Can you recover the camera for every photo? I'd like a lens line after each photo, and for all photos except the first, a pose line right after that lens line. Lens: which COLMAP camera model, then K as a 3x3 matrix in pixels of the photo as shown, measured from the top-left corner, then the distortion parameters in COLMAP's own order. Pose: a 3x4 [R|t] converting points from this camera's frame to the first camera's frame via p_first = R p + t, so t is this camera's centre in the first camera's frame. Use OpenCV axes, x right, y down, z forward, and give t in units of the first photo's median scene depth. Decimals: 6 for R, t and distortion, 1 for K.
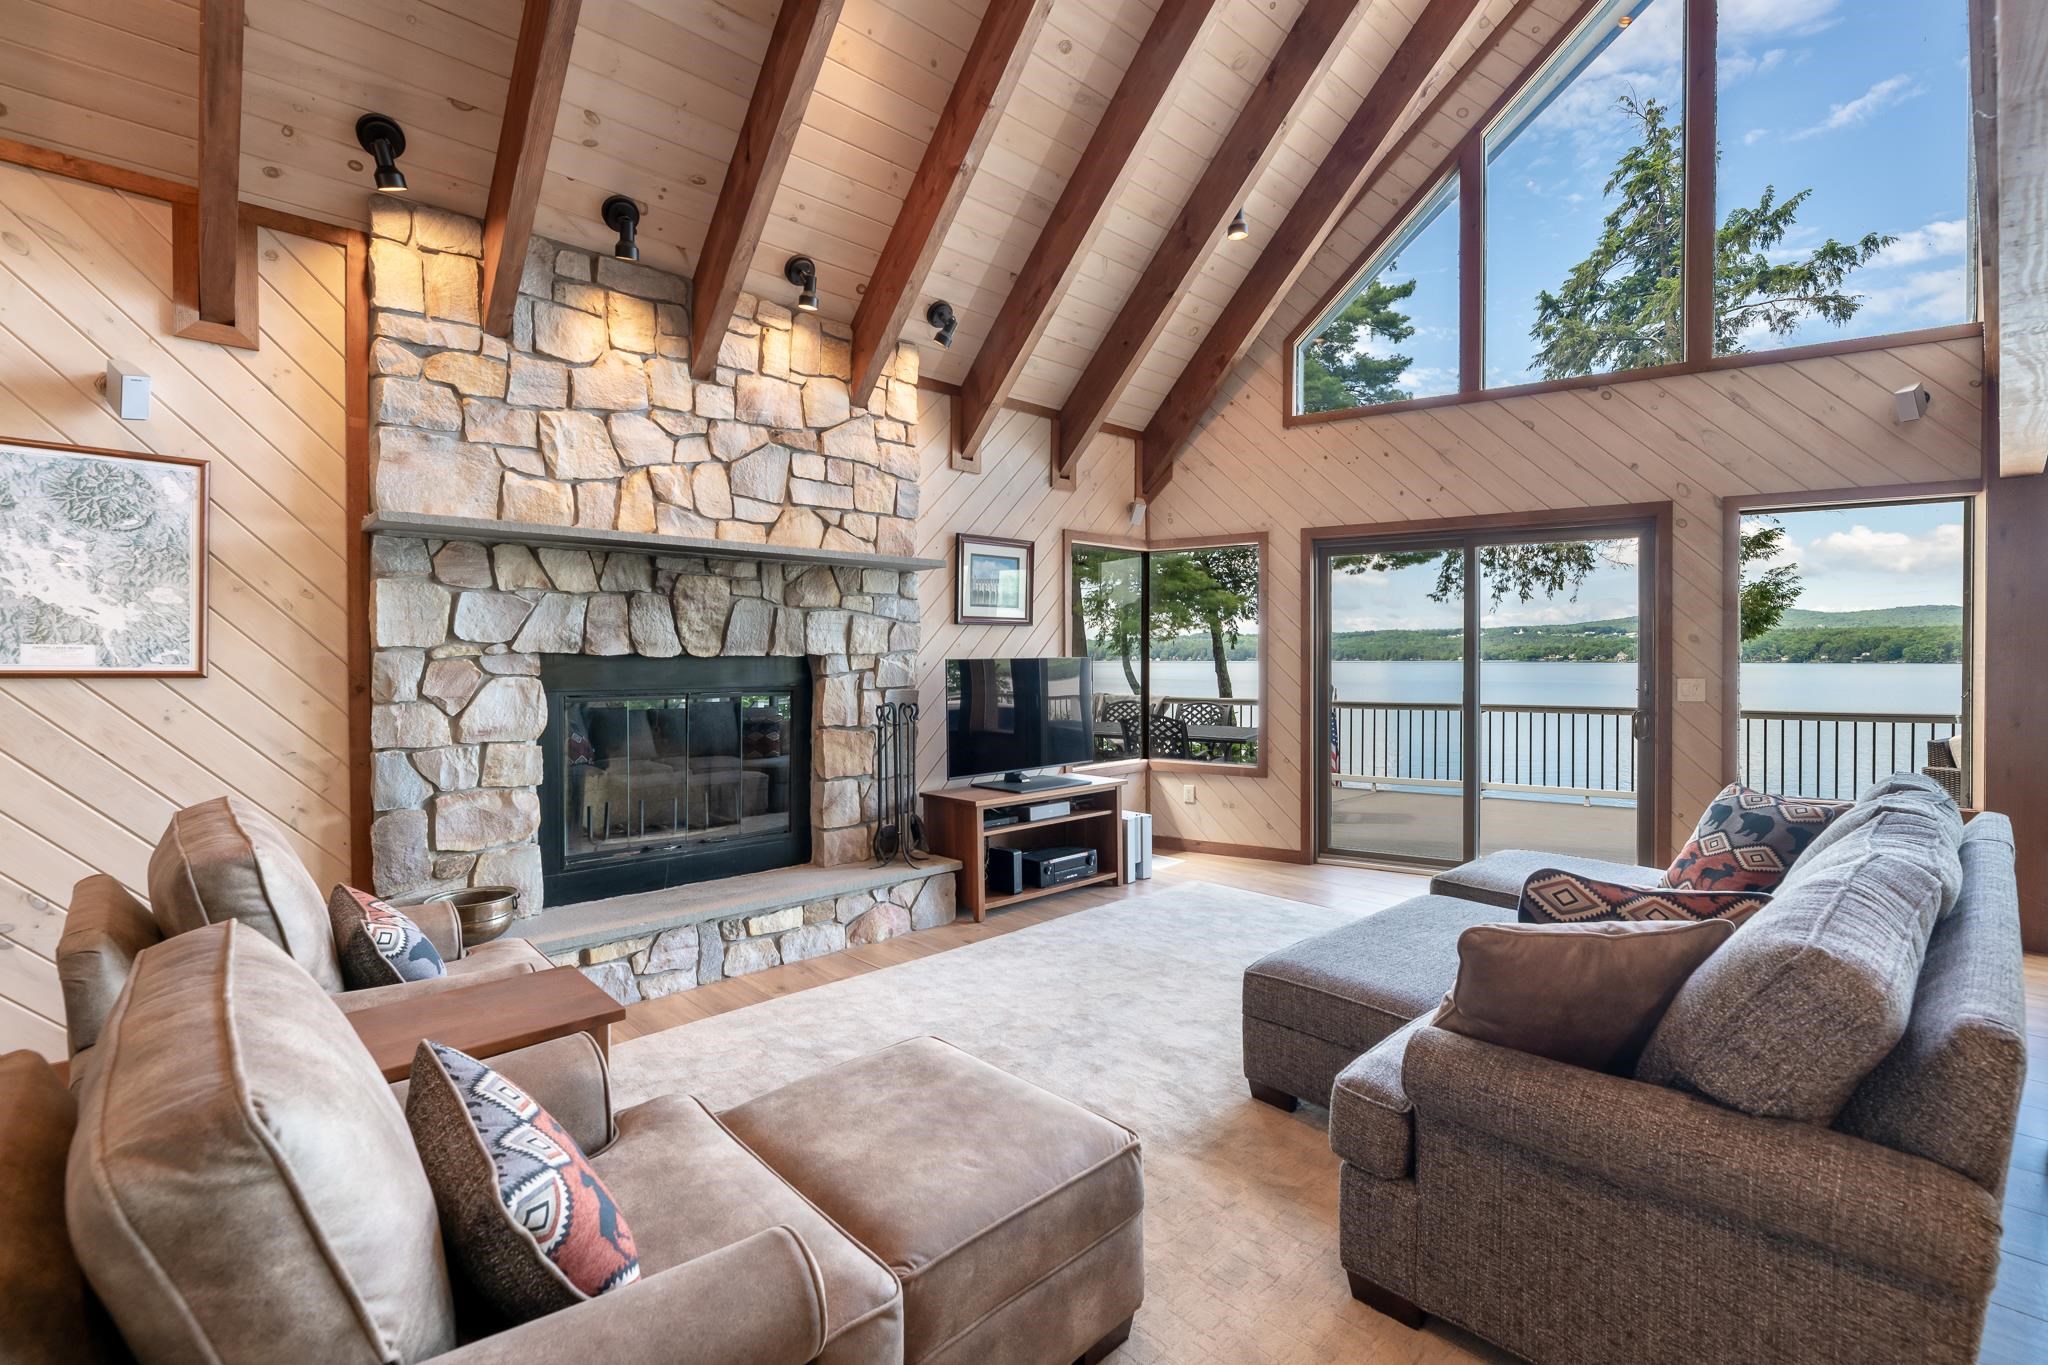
lens RADIAL K [[915.1, 0, 1016.6], [0, 915.1, 661.2], [0, 0, 1]] dist [0.000447, 0.000201]
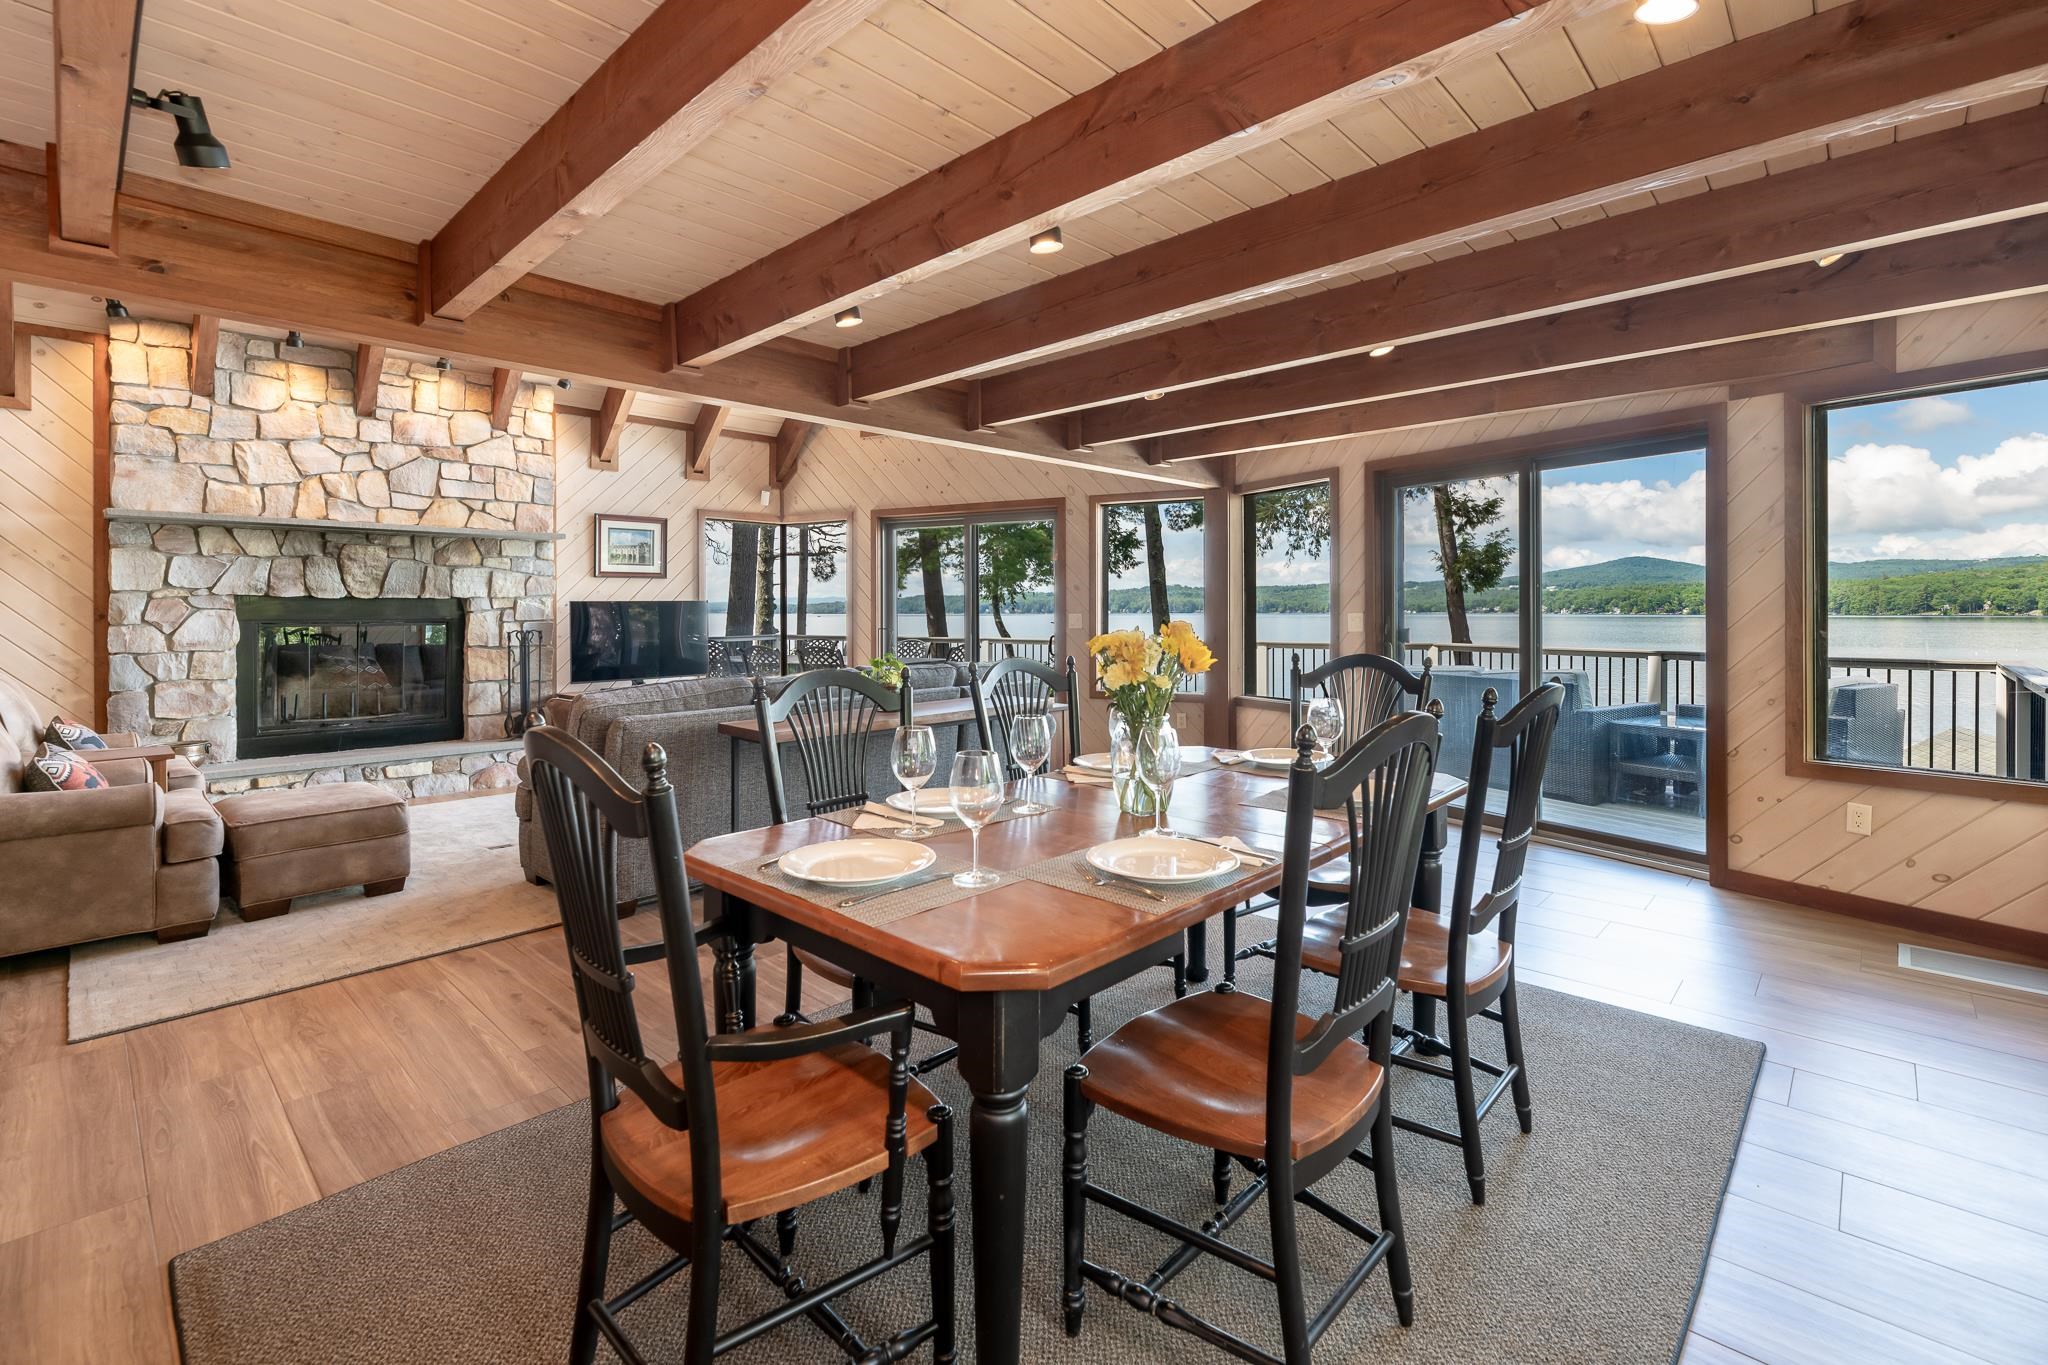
lens RADIAL K [[907.0, 0, 1037.7], [0, 907.0, 606.6], [0, 0, 1]] dist [0.000765, 0.000609]
pose [[0.996828, -0.000834, 0.079587, 0.651179], [0.001519, 0.999962, -0.008548, 0.023538], [-0.079577, 0.008642, 0.996791, -0.592887]]
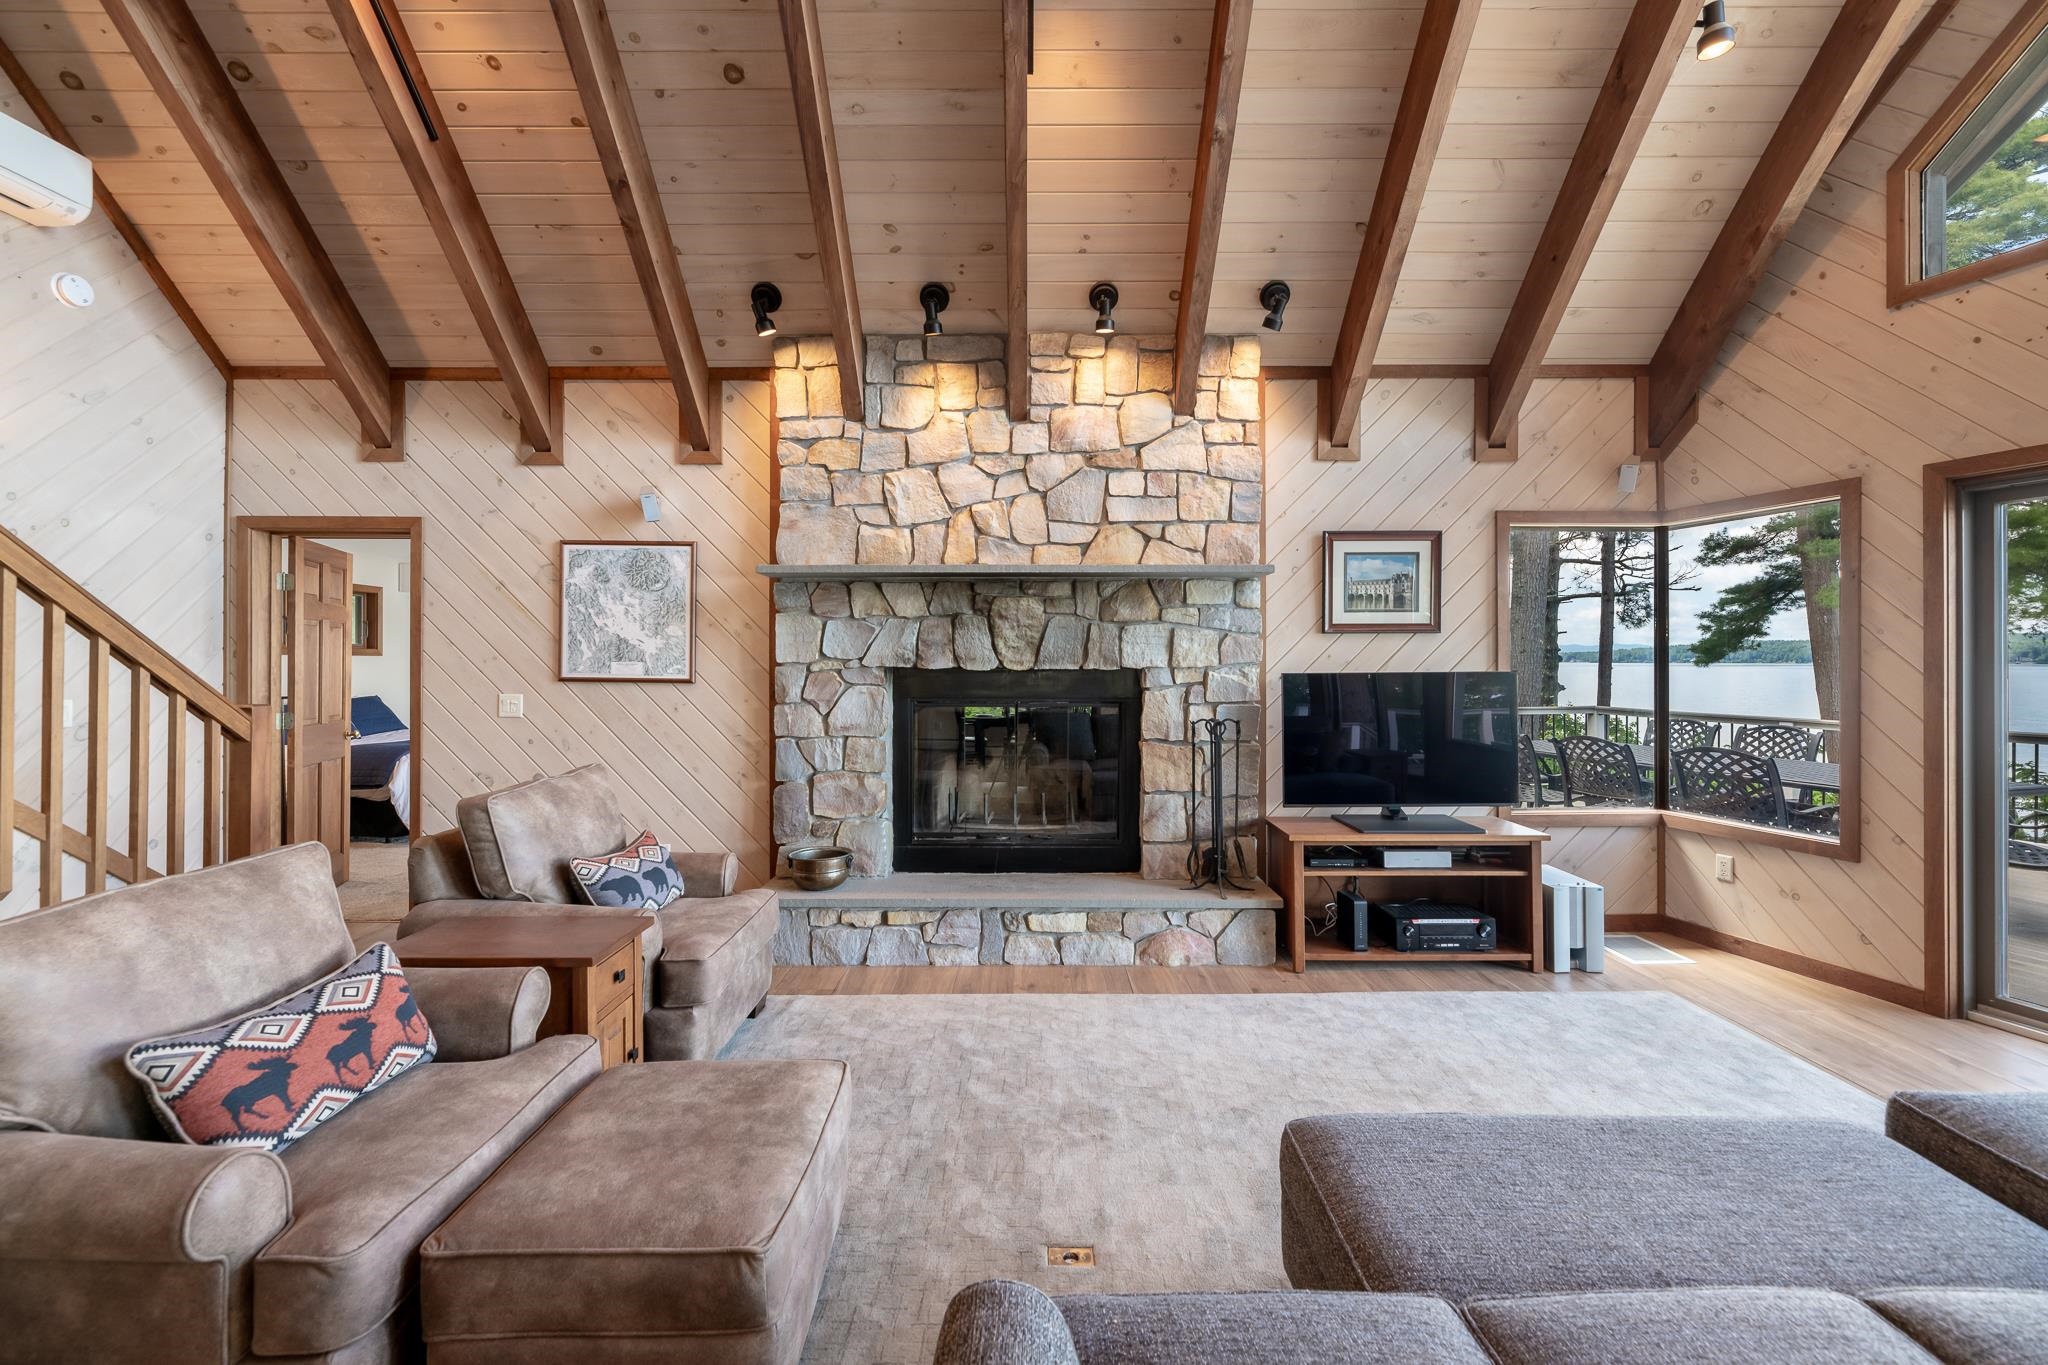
lens RADIAL K [[856.9, 0, 1026.0], [0, 856.9, 657.0], [0, 0, 1]] dist [-0.002193, -0.000051]
pose [[0.733139, -0.000693, -0.680078, 0.370021], [-0.003963, 0.999978, -0.005292, -0.015024], [0.680067, 0.006575, 0.733120, 0.242577]]
